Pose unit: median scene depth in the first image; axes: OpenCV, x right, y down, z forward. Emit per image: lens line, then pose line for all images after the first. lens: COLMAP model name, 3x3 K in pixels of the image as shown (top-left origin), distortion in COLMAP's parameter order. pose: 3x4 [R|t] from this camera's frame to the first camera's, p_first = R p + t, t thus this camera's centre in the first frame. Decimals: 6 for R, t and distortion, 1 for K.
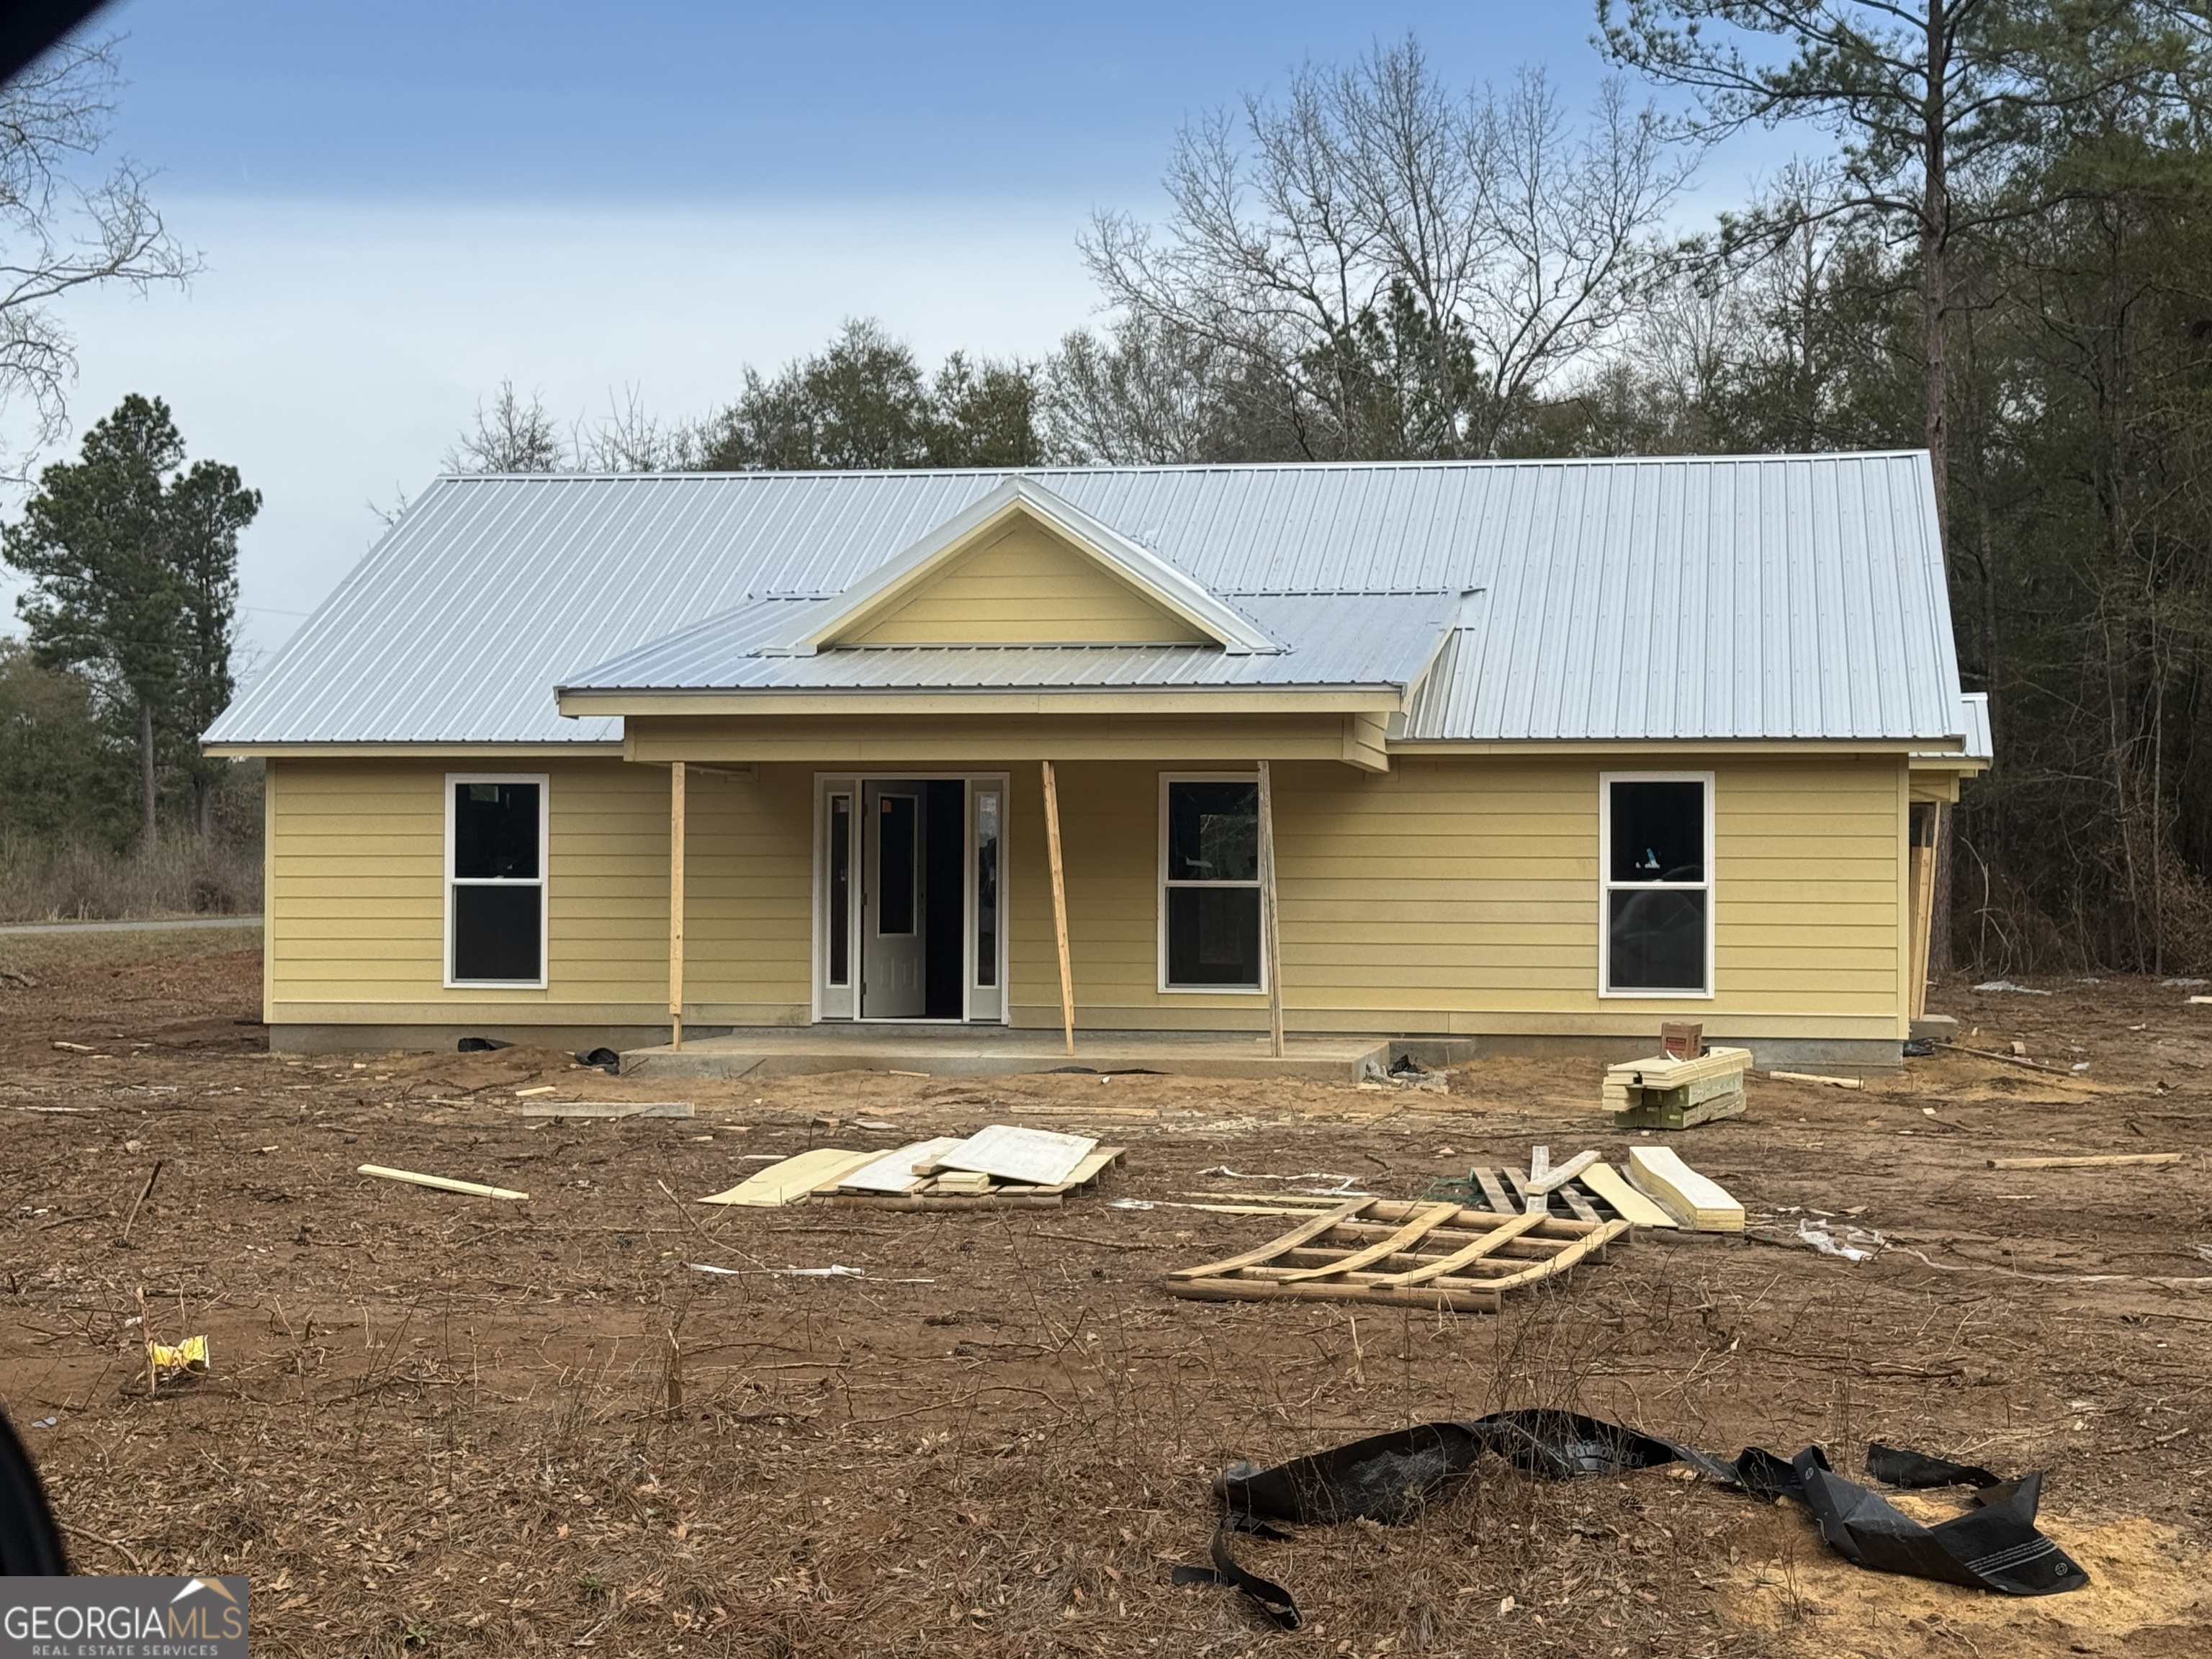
lens RADIAL K [[3738.8, 0, 1102.5], [0, 3738.8, 827.4], [0, 0, 1]] dist [0.098784, 0.000000]
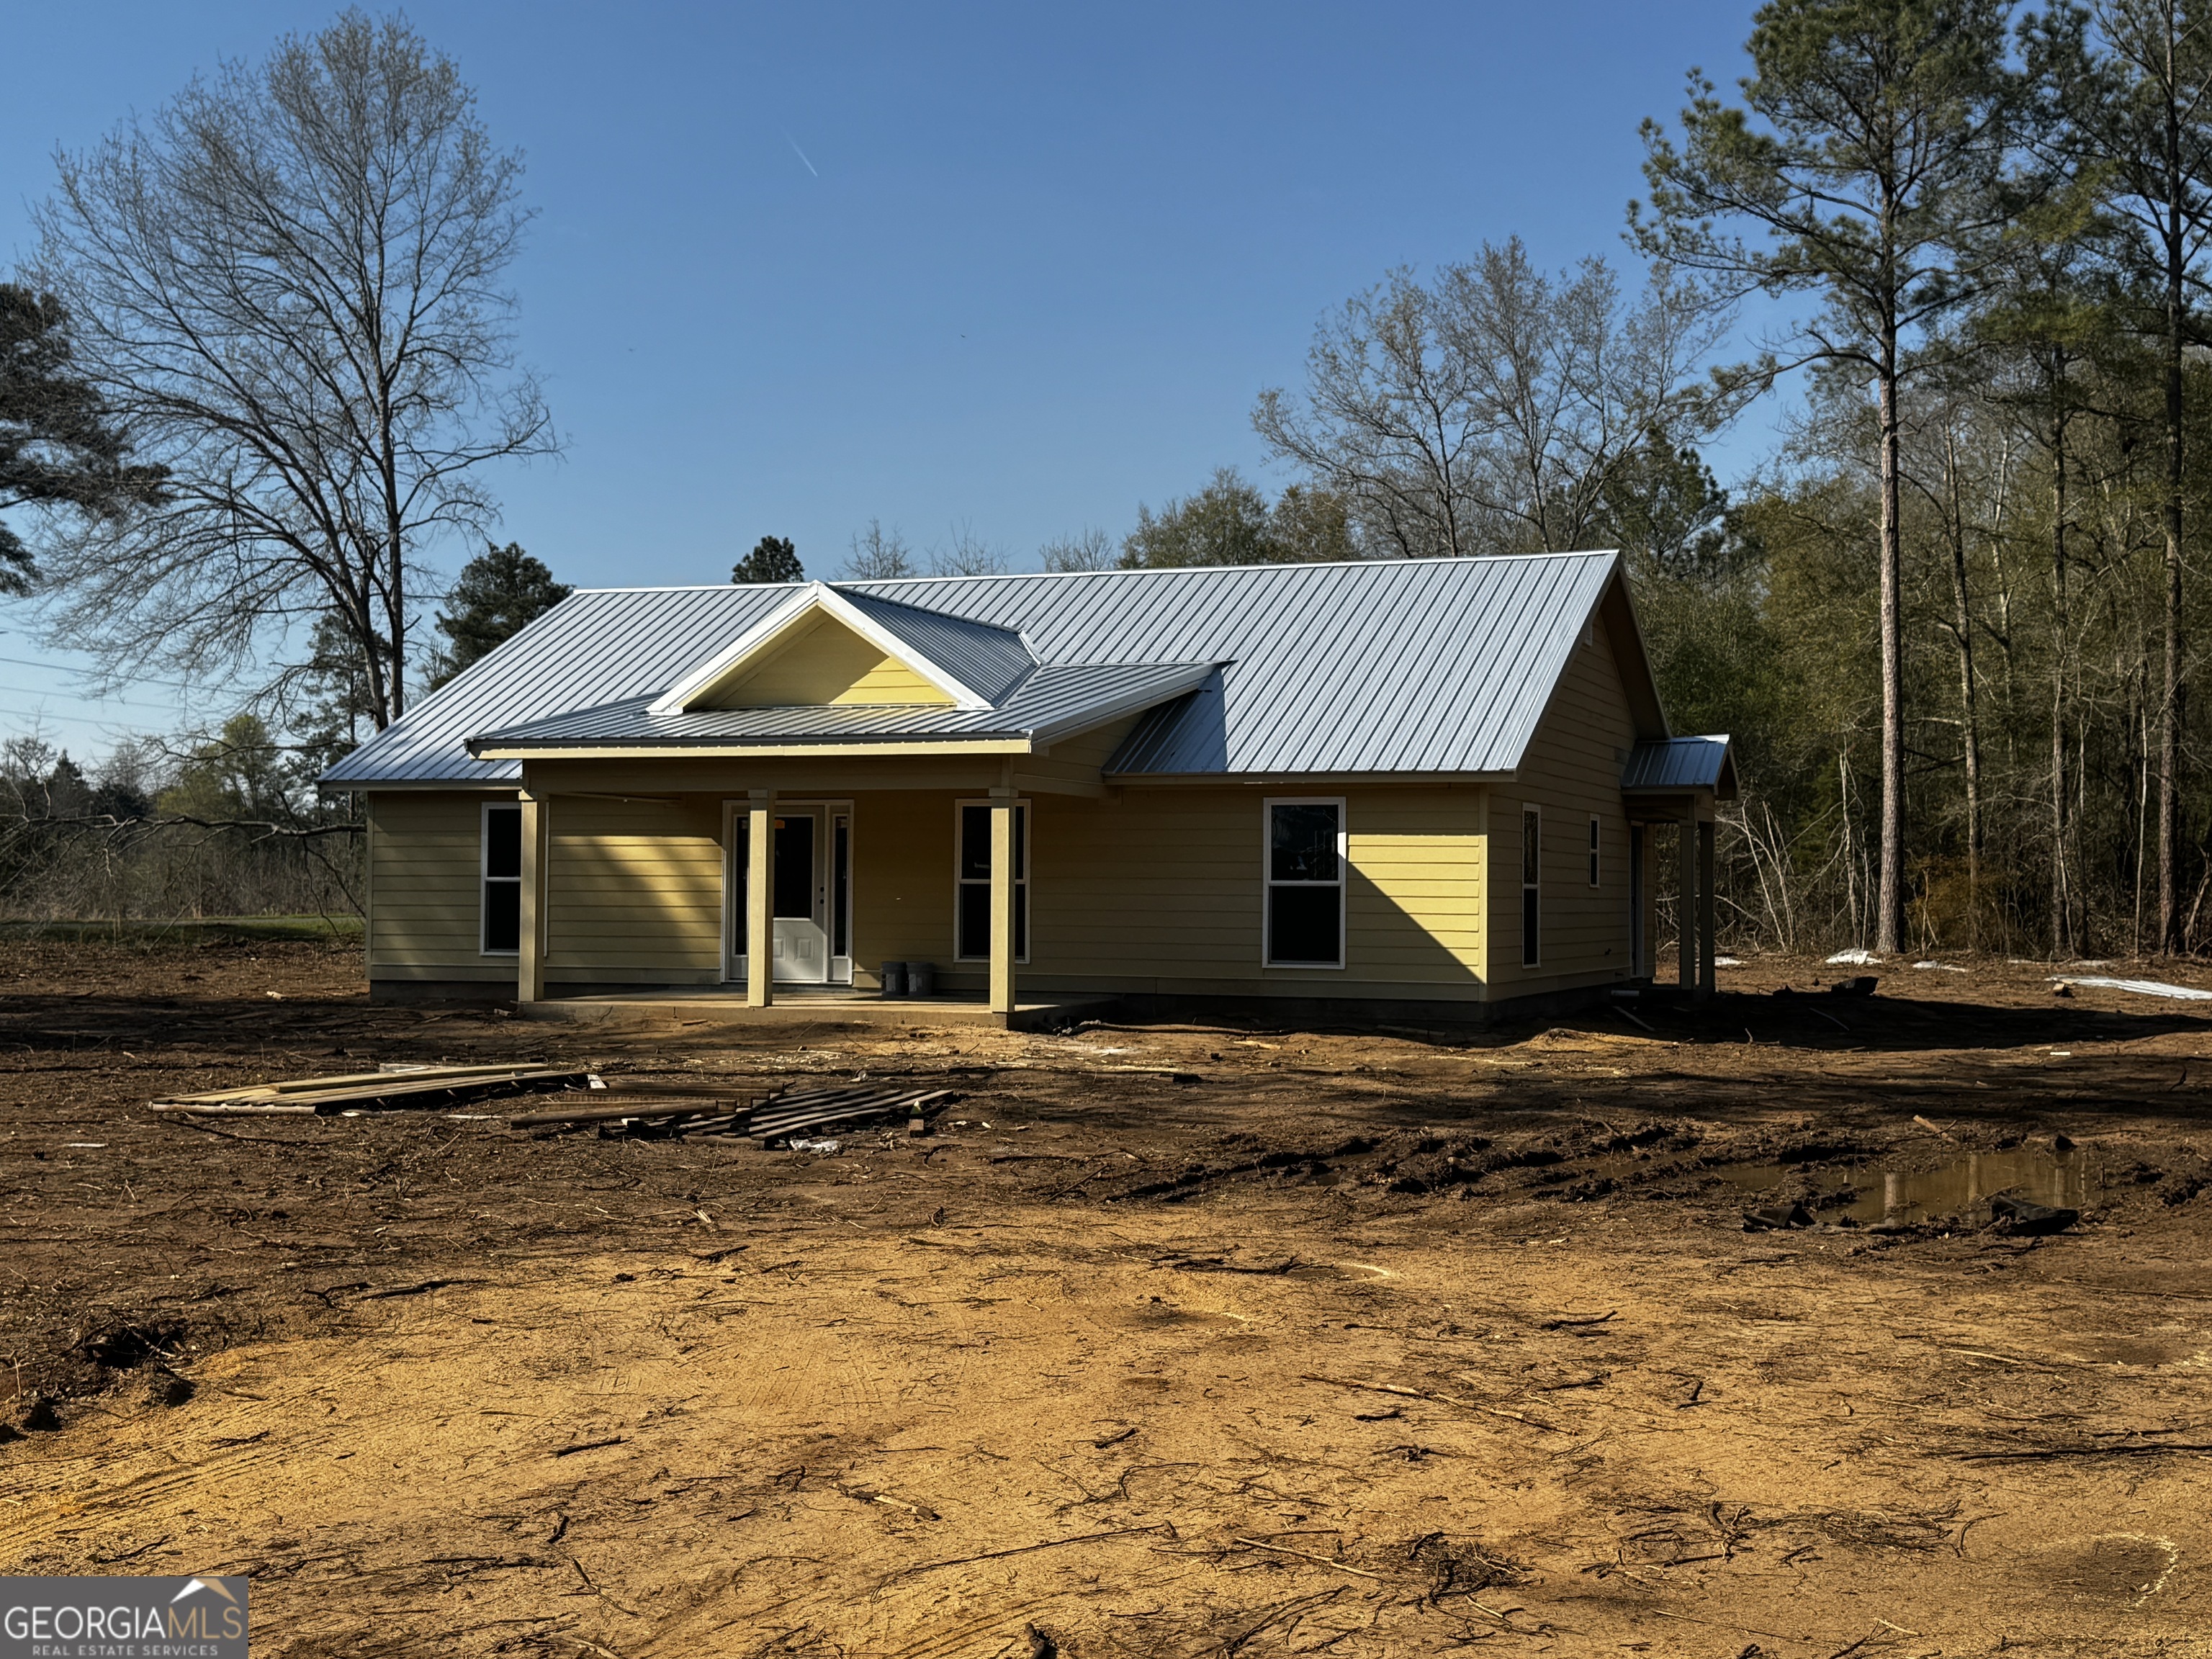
lens RADIAL K [[2742.9, 0, 1108.8], [0, 2742.9, 836.3], [0, 0, 1]] dist [0.084719, 0.000000]
pose [[0.981281, -0.002707, -0.192564, 0.139413], [0.002262, 0.999994, -0.002530, 0.000742], [0.192570, 0.002047, 0.981281, 0.025268]]
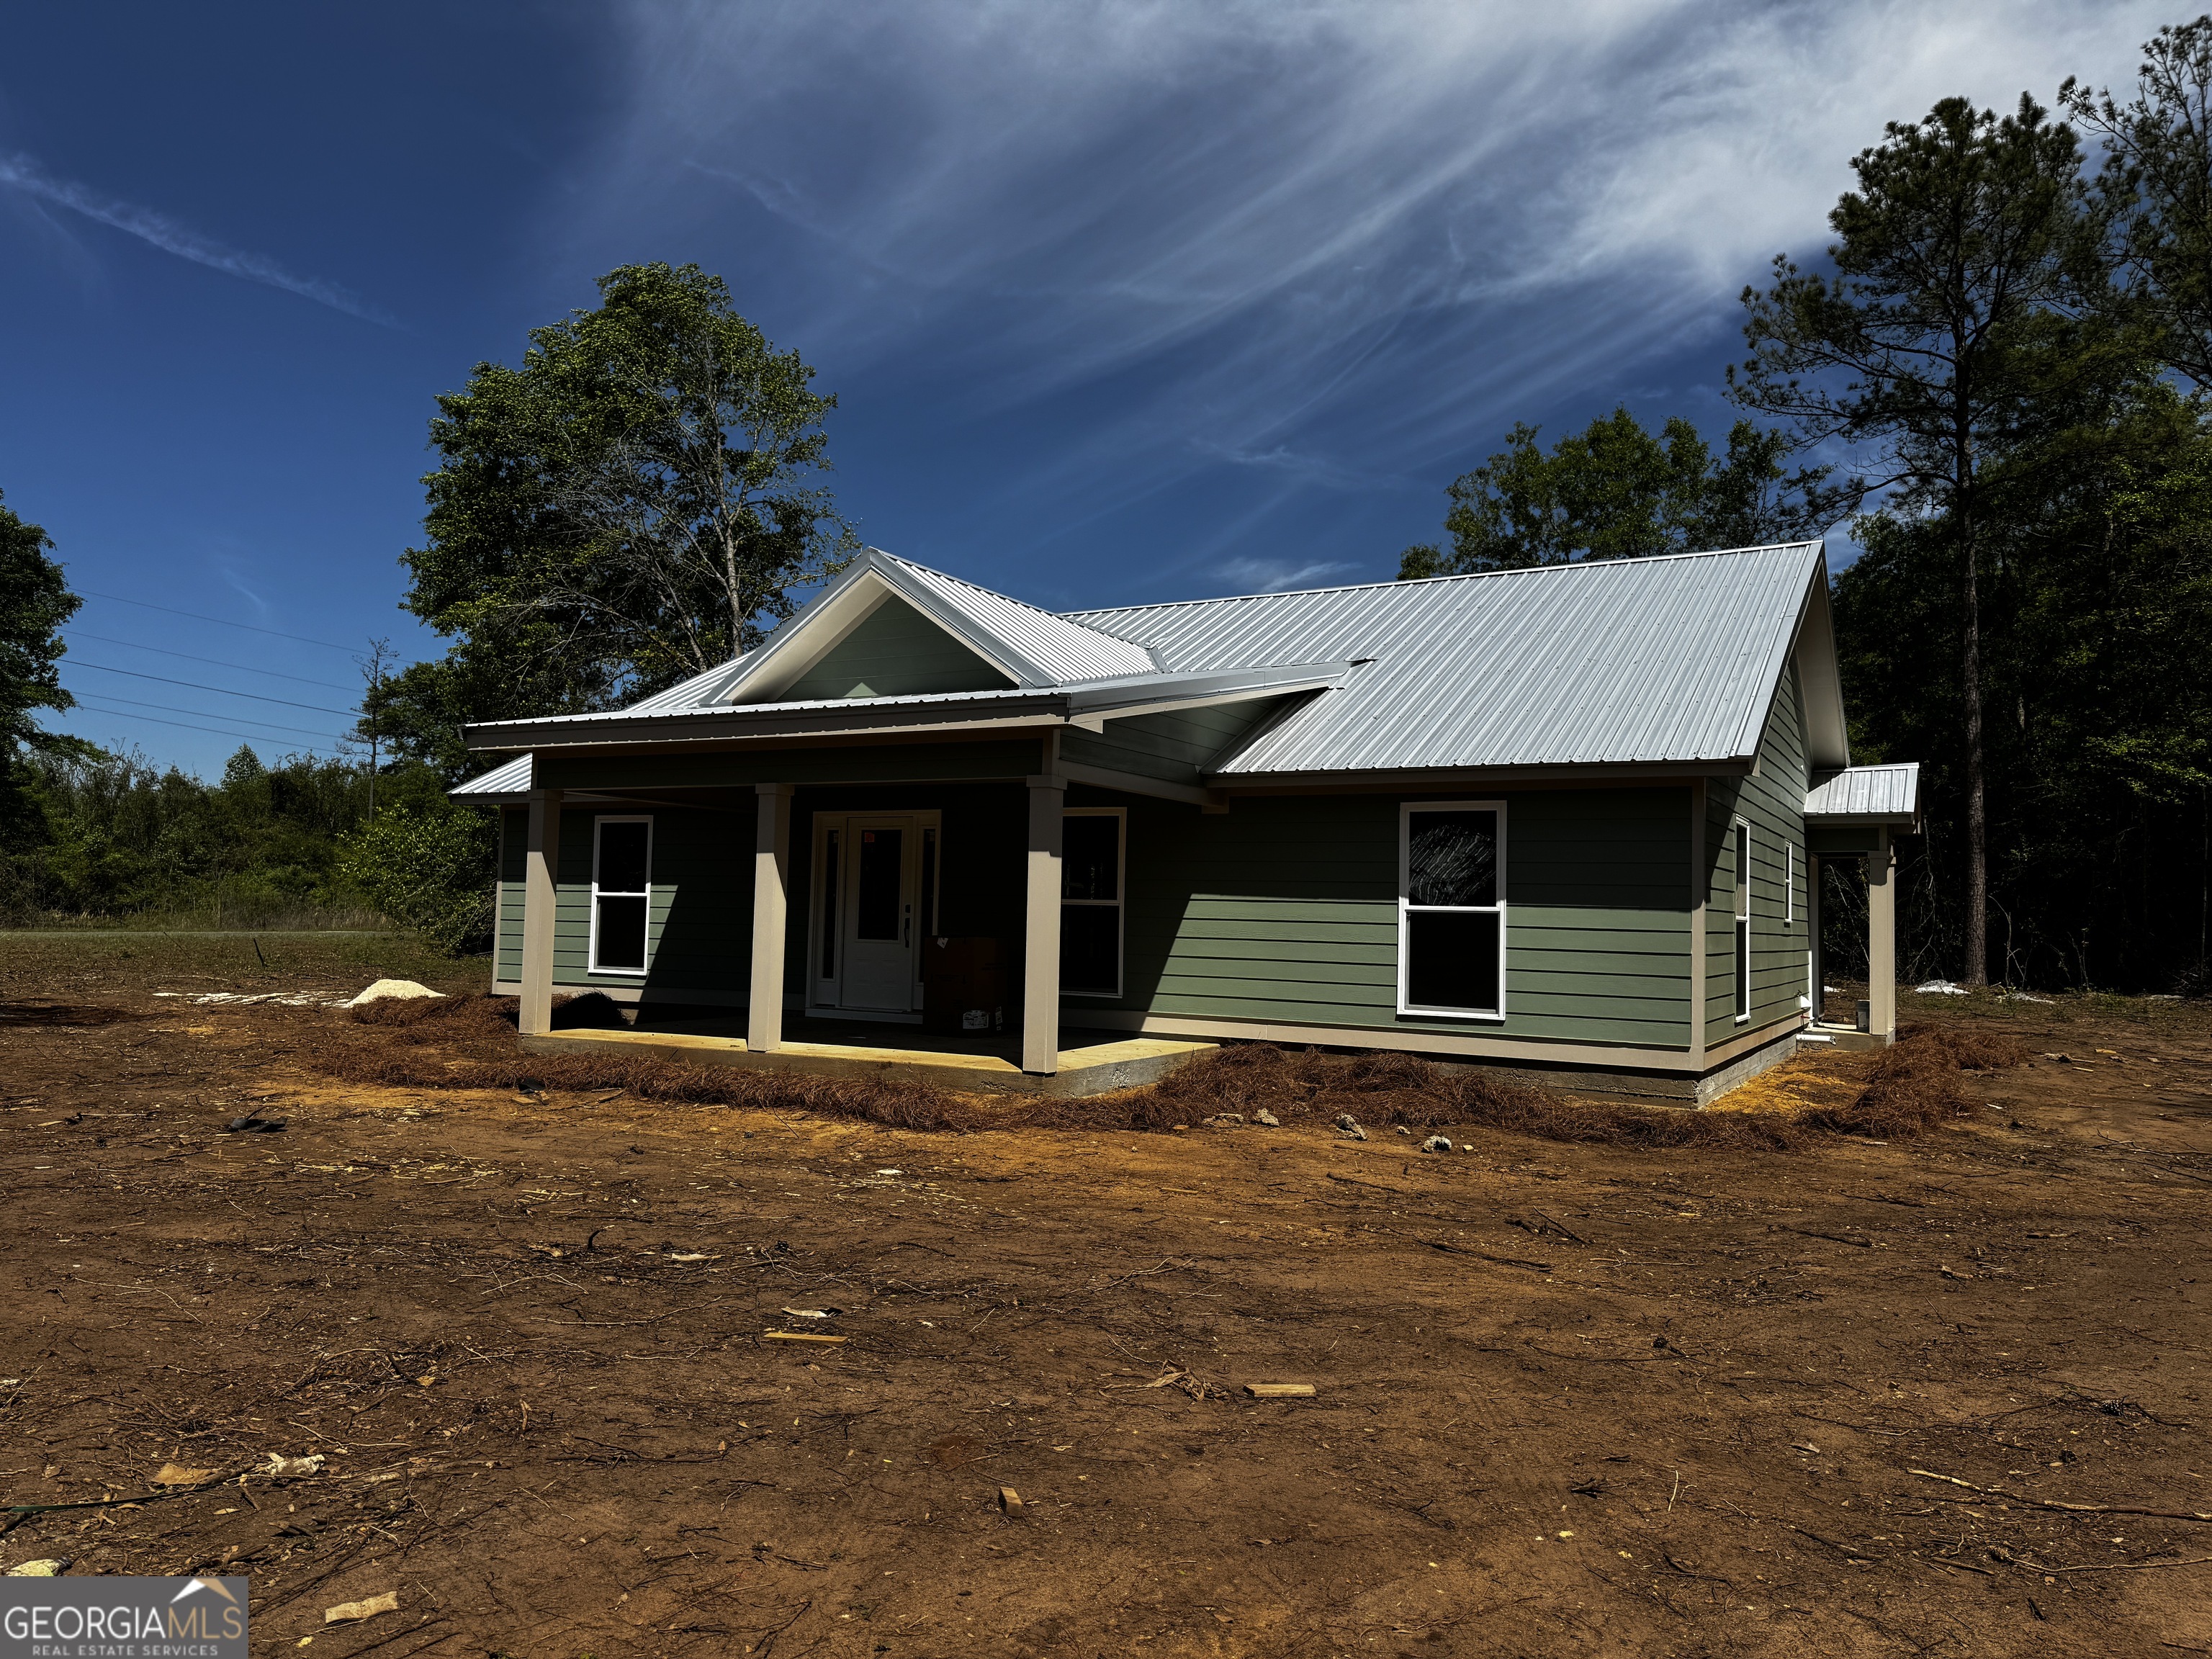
lens RADIAL K [[1572.5, 0, 1100.1], [0, 1572.5, 820.0], [0, 0, 1]] dist [0.002694, -0.001261]
pose [[0.939657, -0.011235, -0.341934, 0.108081], [-0.006349, 0.998716, -0.050263, 0.007041], [0.342059, 0.049401, 0.938379, 0.291161]]
